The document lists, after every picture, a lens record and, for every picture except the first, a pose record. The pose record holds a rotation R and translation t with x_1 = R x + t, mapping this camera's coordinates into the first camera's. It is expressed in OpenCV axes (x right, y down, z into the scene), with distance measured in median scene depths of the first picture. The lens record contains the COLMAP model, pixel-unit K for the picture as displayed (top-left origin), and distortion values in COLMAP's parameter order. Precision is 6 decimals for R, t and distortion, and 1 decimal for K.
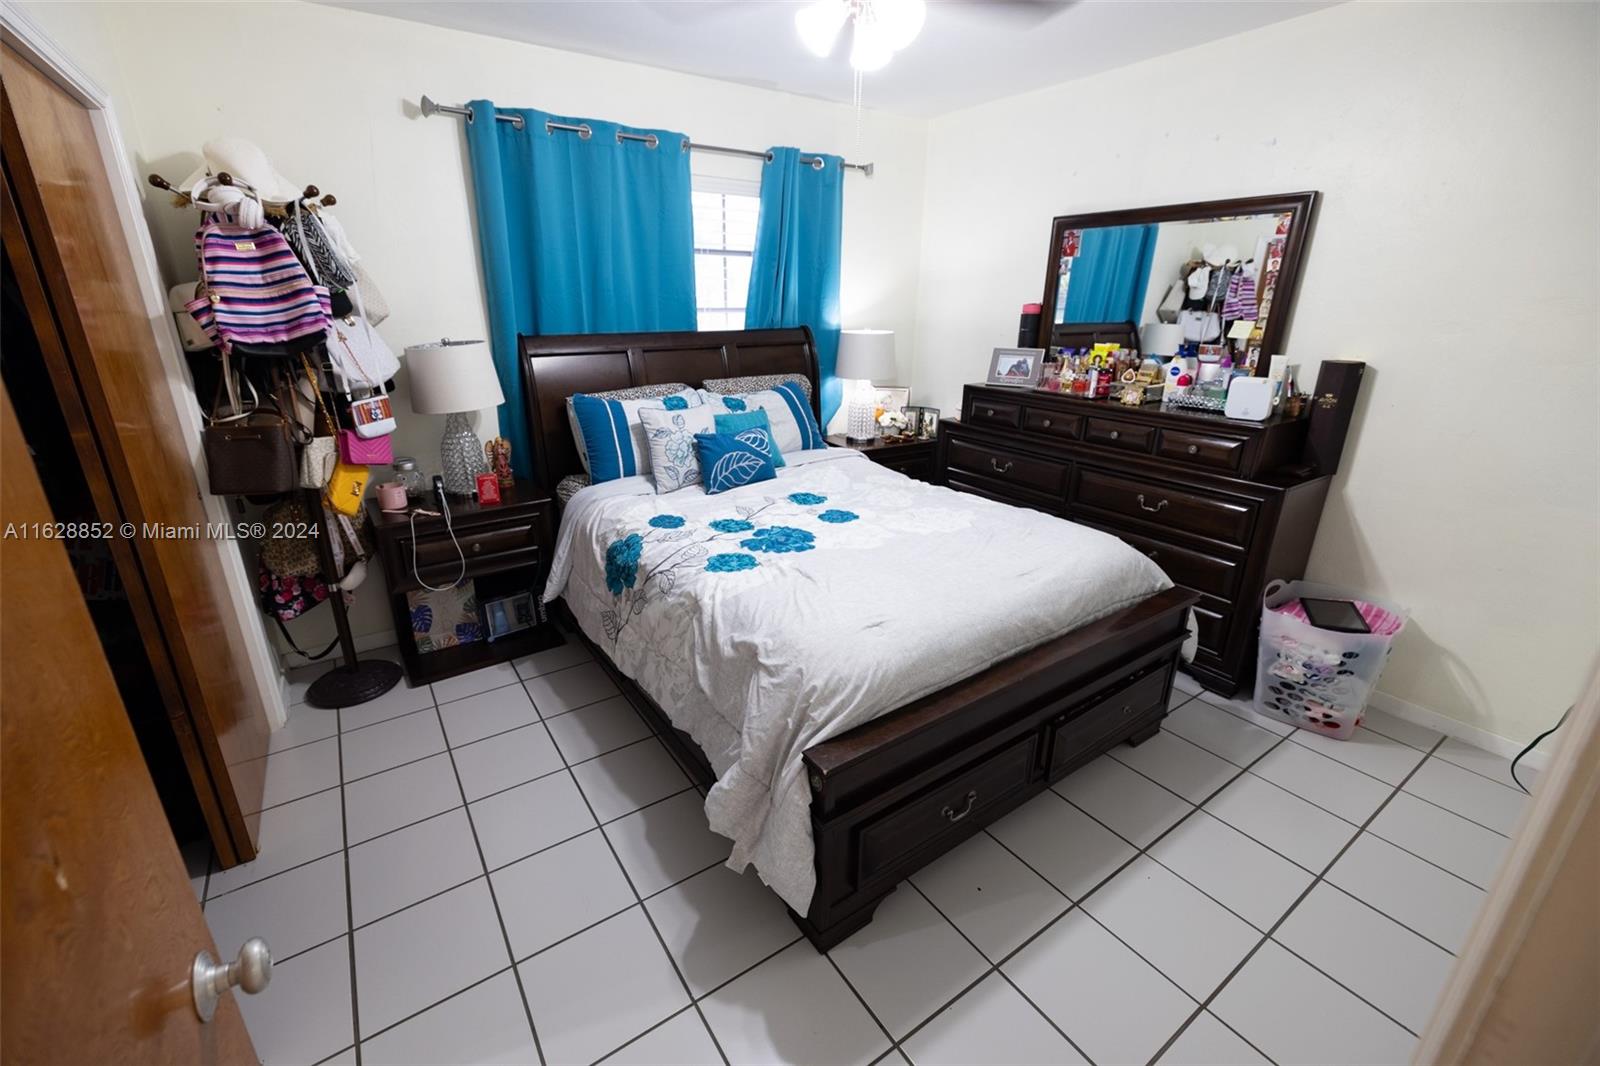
lens RADIAL K [[664.9, 0, 785.0], [0, 664.9, 527.2], [0, 0, 1]] dist [0.000418, -0.000794]
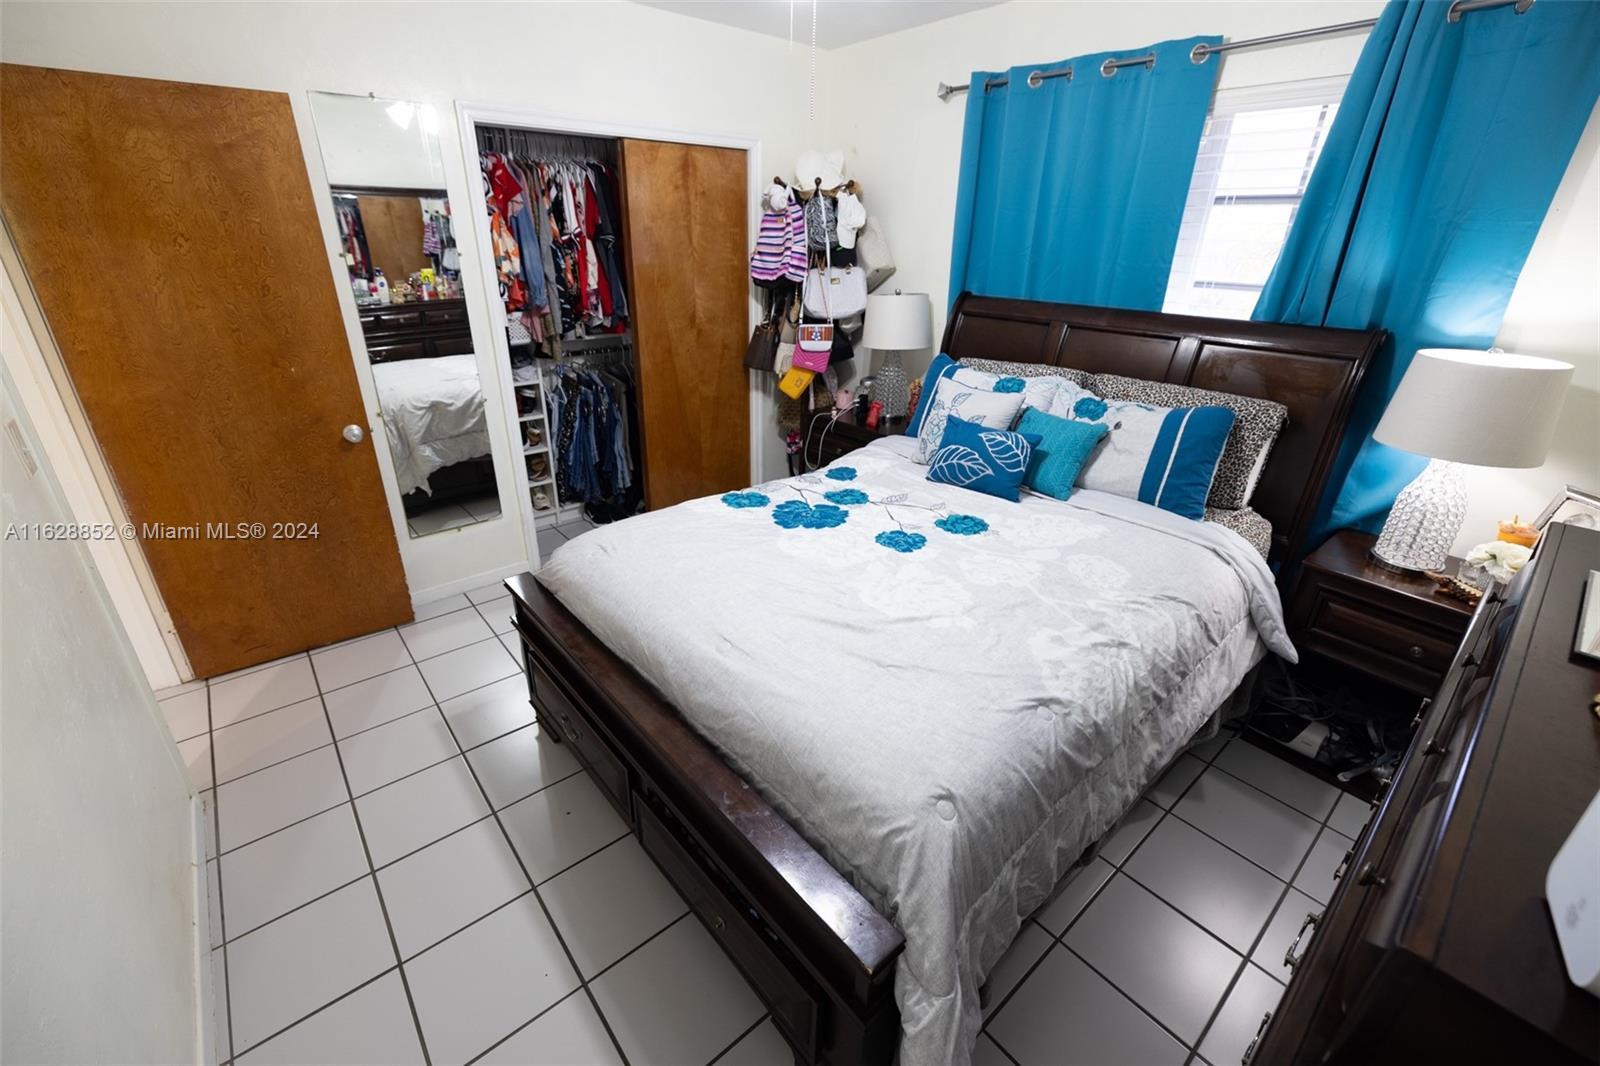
lens RADIAL K [[664.9, 0, 785.0], [0, 664.9, 527.2], [0, 0, 1]] dist [0.000418, -0.000794]
pose [[0.103667, 0.404064, -0.908837, 0.788924], [-0.340436, 0.872983, 0.349291, -0.263587], [0.934535, 0.273191, 0.228057, 0.655159]]
